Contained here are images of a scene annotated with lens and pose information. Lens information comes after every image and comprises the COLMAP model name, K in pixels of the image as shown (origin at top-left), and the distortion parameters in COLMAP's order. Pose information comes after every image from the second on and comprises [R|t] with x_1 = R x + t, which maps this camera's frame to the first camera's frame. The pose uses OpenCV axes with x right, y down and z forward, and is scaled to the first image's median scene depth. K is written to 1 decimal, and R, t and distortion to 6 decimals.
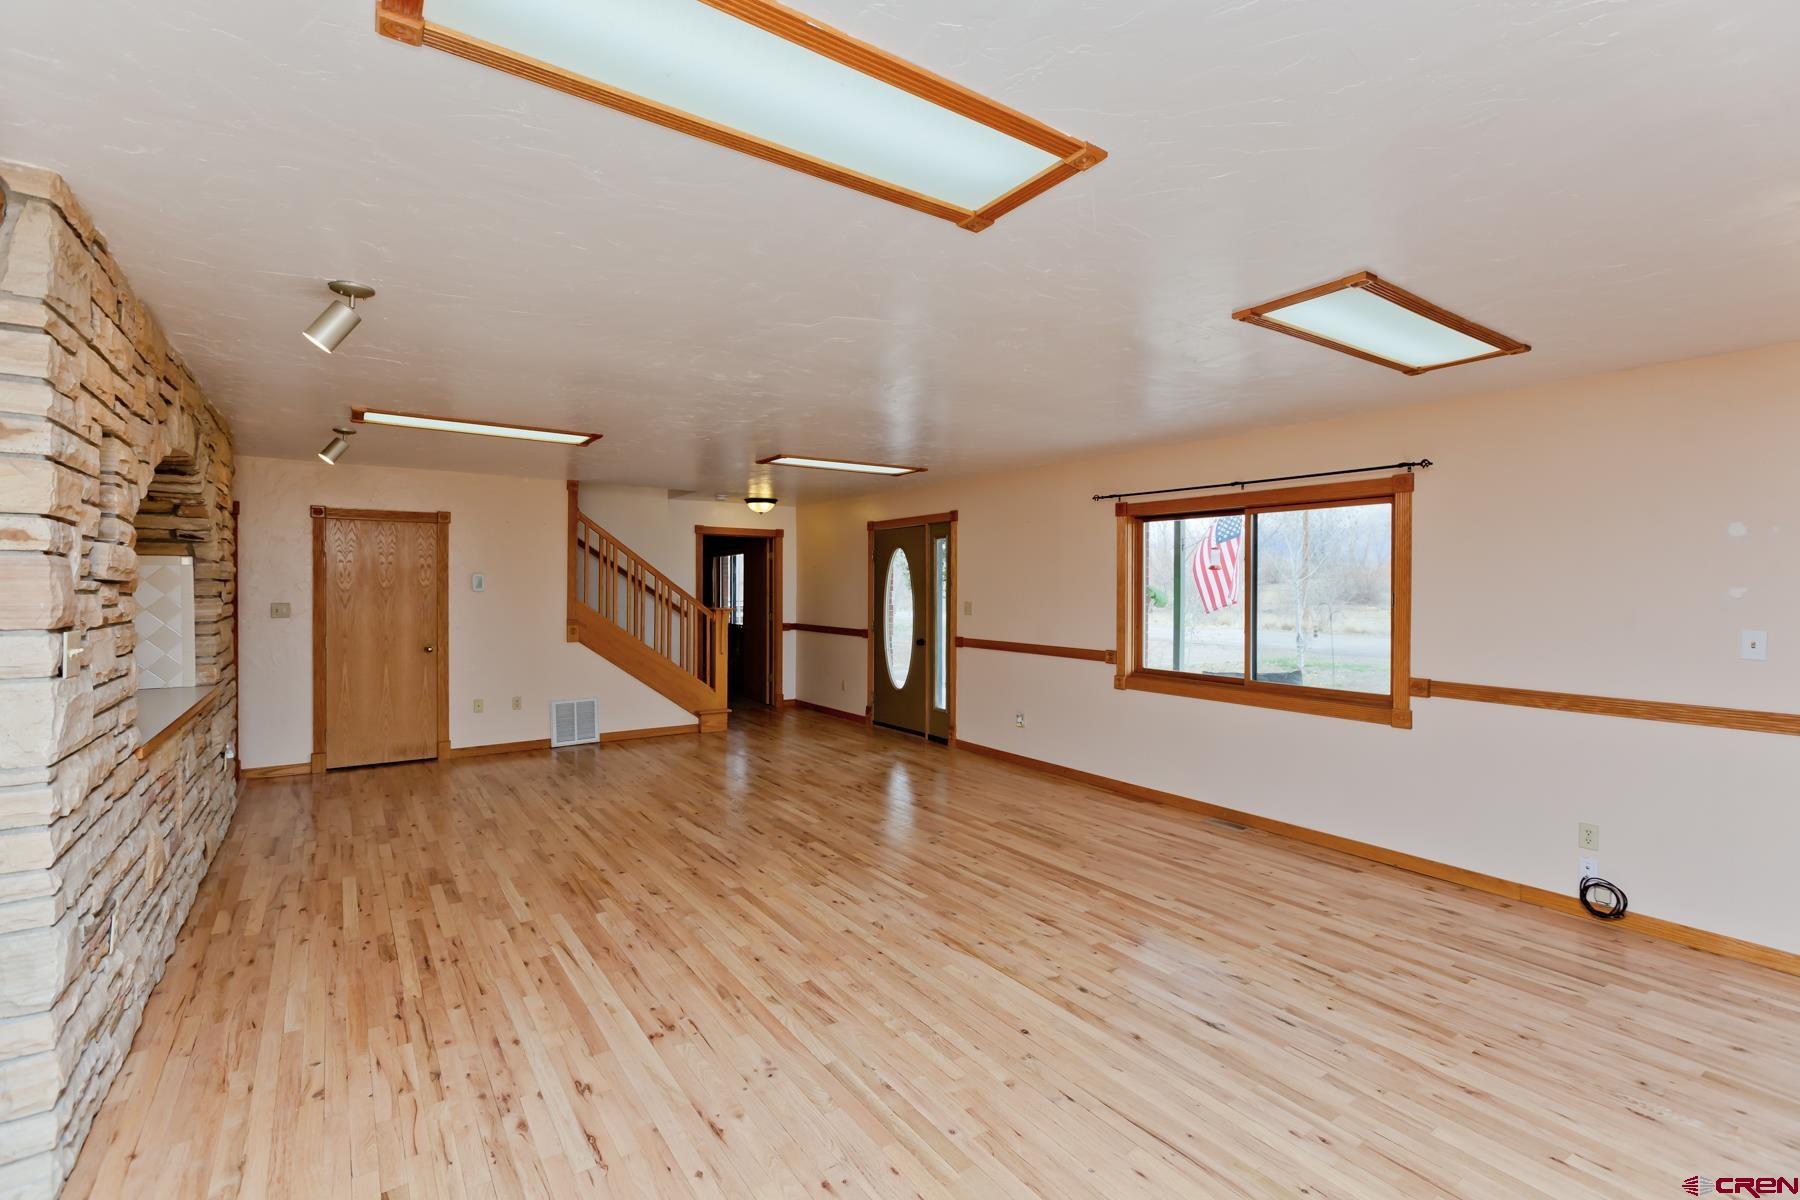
lens RADIAL K [[803.5, 0, 901.6], [0, 803.5, 599.5], [0, 0, 1]] dist [0.000161, -0.000431]
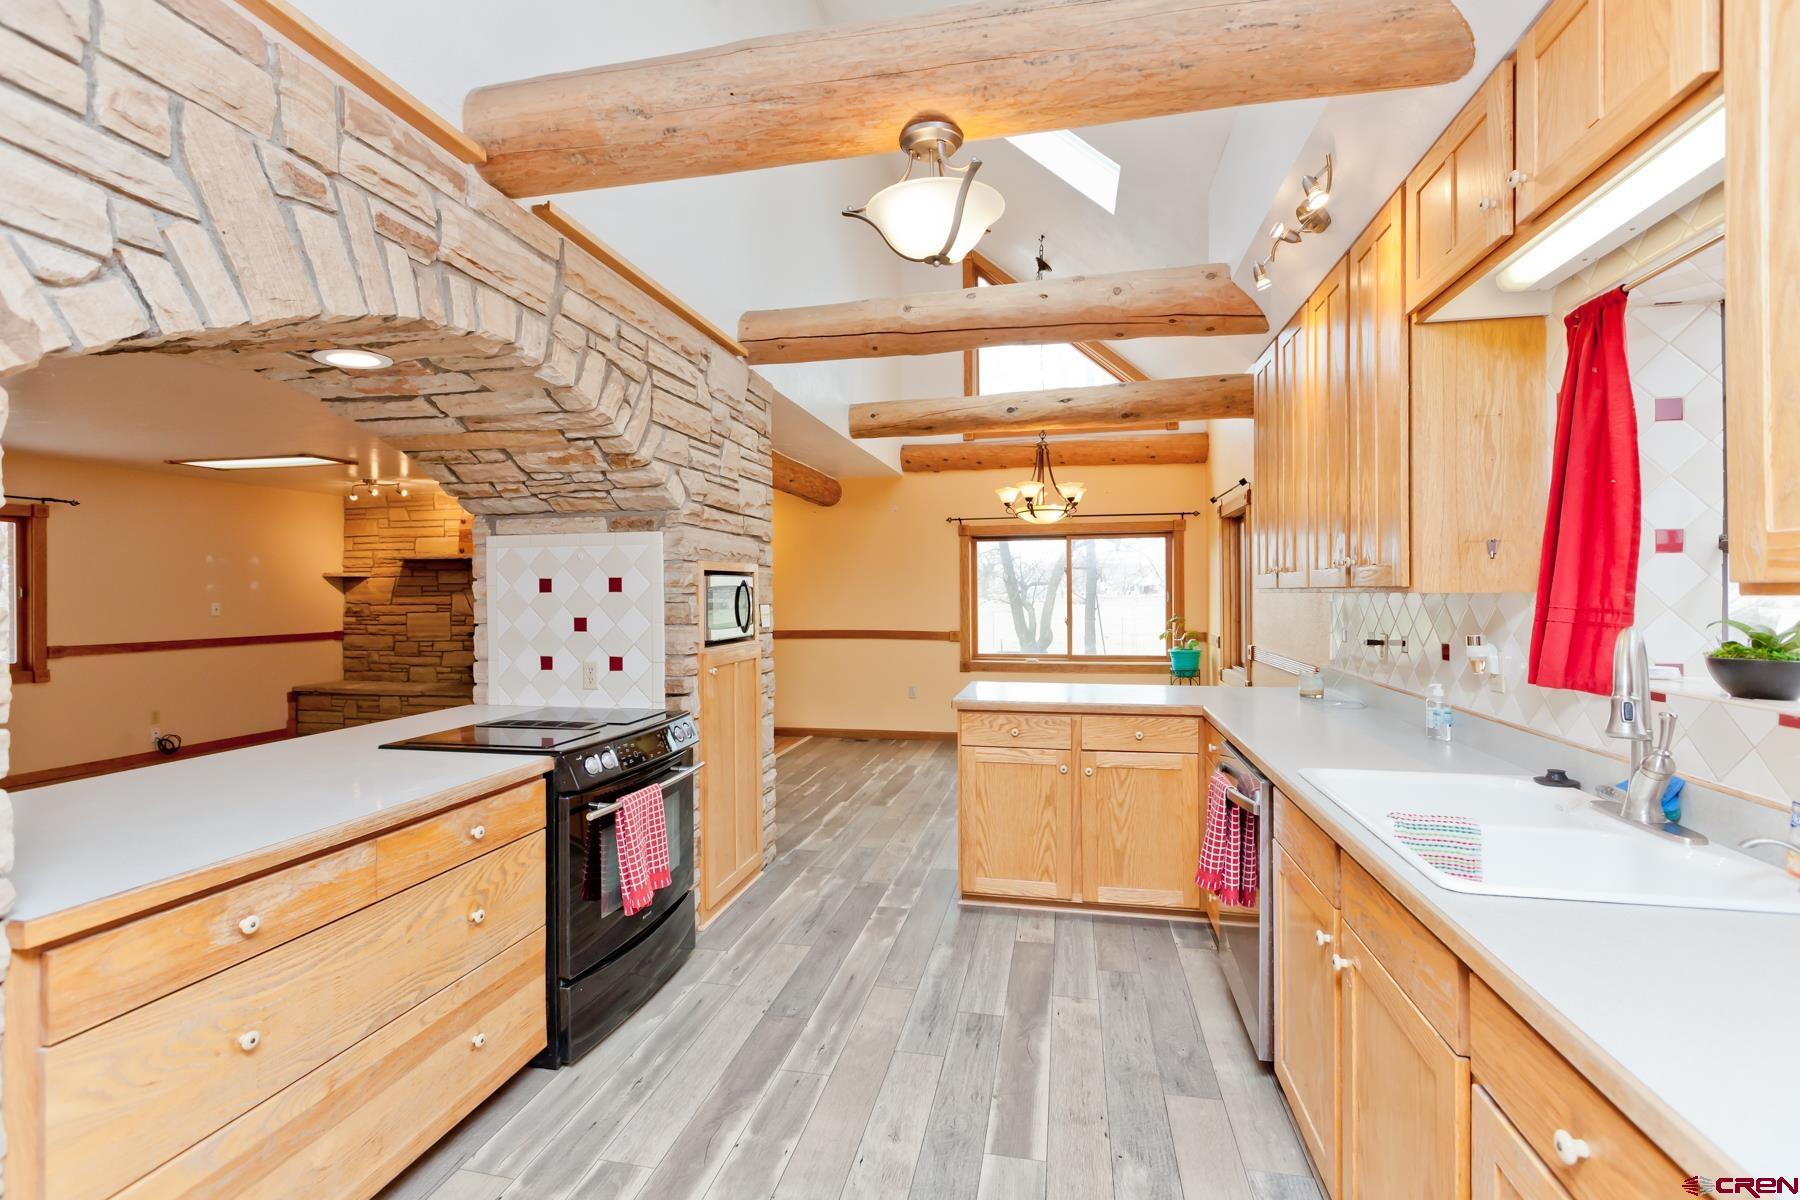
lens RADIAL K [[803.5, 0, 900.7], [0, 803.5, 593.6], [0, 0, 1]] dist [0.000161, -0.000431]
pose [[-0.687018, -0.001642, 0.726639, -1.322770], [0.017463, 0.999671, 0.018770, 0.001162], [-0.726431, 0.025585, -0.686763, 0.783512]]
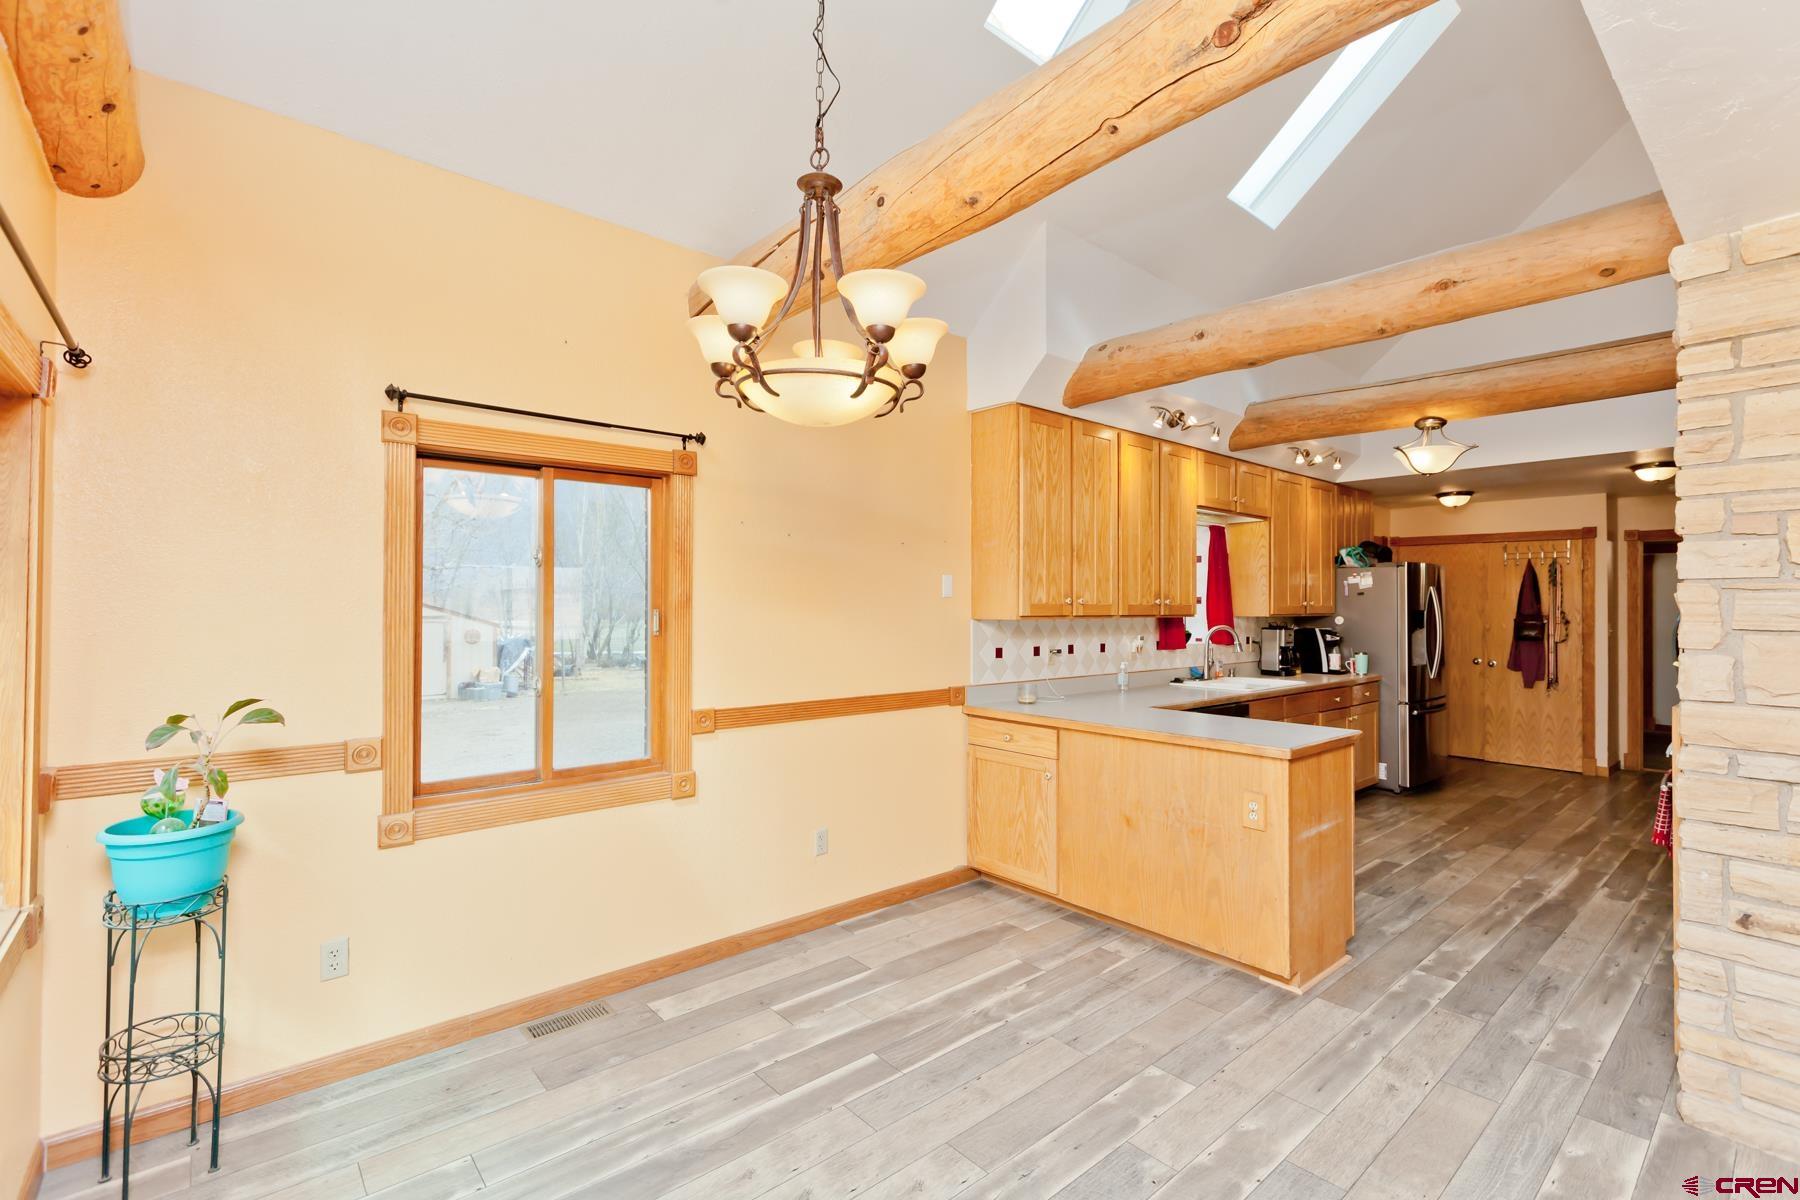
lens RADIAL K [[803.5, 0, 899.4], [0, 803.5, 593.9], [0, 0, 1]] dist [0.000161, -0.000431]
pose [[0.101969, -0.018730, -0.994611, -0.161349], [-0.023469, 0.999499, -0.021229, 0.015068], [0.994511, 0.025507, 0.101479, -0.227483]]
